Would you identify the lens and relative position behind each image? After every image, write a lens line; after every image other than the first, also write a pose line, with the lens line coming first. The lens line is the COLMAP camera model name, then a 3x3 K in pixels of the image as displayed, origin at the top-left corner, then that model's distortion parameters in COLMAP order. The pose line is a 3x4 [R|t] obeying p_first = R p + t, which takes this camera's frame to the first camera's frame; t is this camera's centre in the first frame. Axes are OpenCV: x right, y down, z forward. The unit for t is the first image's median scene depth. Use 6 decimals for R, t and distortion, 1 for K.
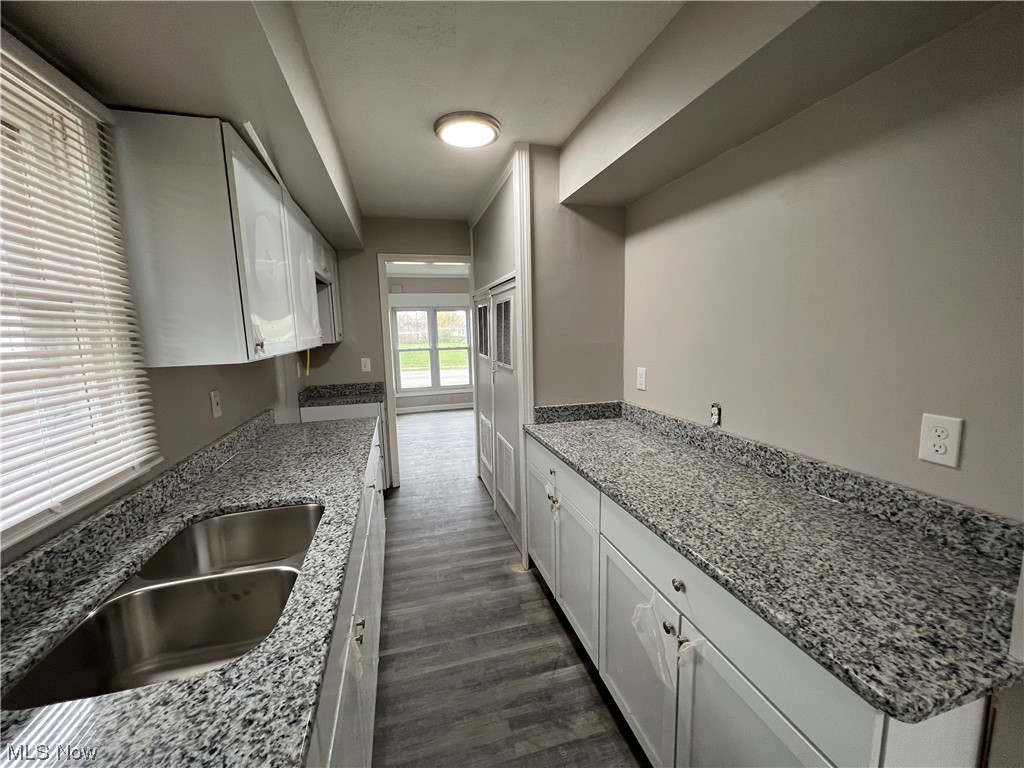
lens RADIAL K [[410.7, 0, 513.3], [0, 410.7, 384.0], [0, 0, 1]] dist [0.000444, 0.000057]
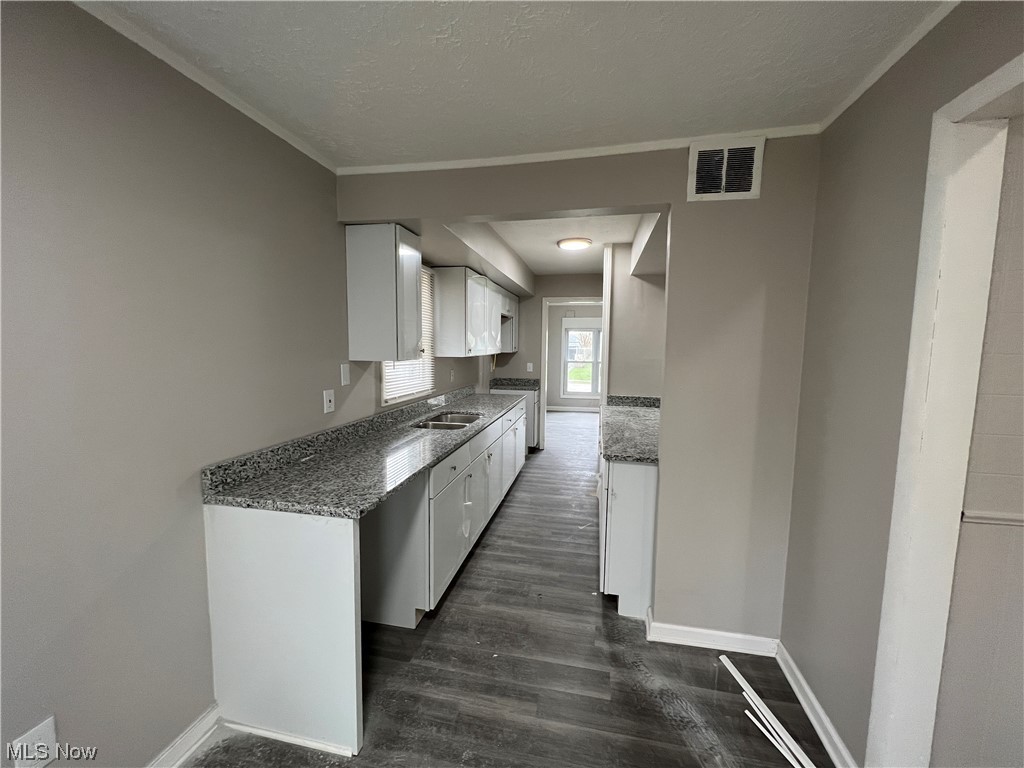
lens RADIAL K [[410.7, 0, 512.6], [0, 410.7, 383.5], [0, 0, 1]] dist [0.000444, 0.000057]
pose [[0.890404, 0.077499, -0.448526, 0.390999], [-0.095313, 0.995298, -0.017239, 0.065780], [0.445081, 0.058100, 0.893604, -0.575678]]
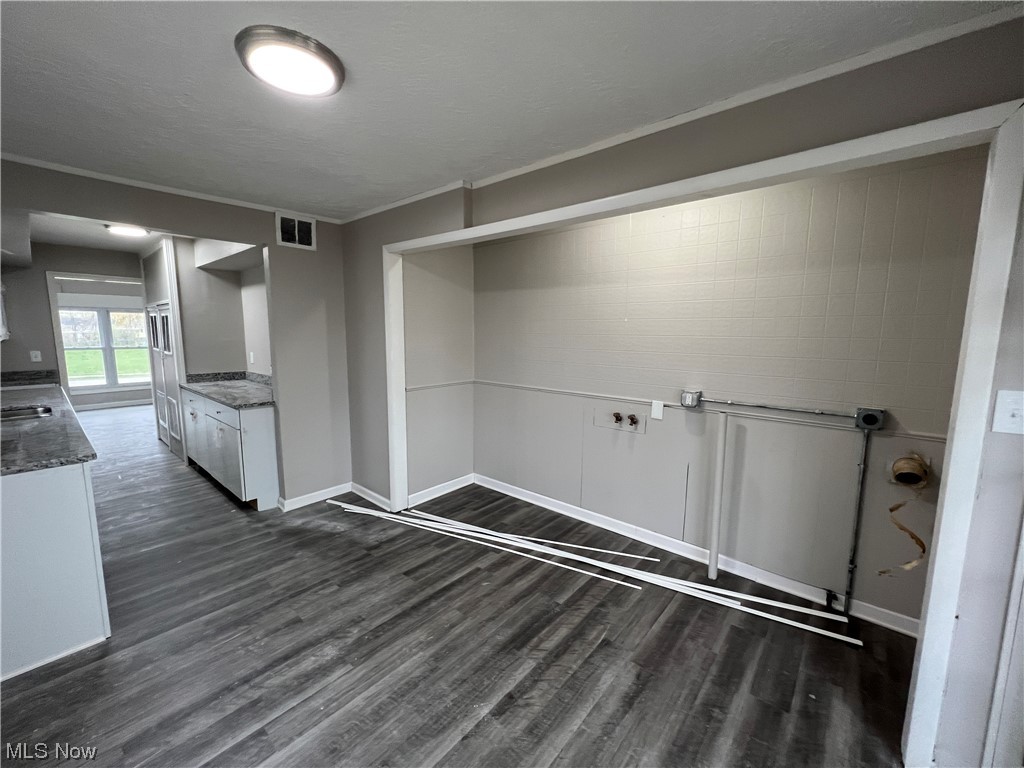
lens RADIAL K [[410.7, 0, 513.6], [0, 410.7, 385.5], [0, 0, 1]] dist [0.000444, 0.000057]
pose [[0.830934, -0.043207, 0.554690, 0.214293], [0.048745, 0.998800, 0.004780, 0.148037], [-0.554231, 0.023067, 0.832043, -1.174795]]
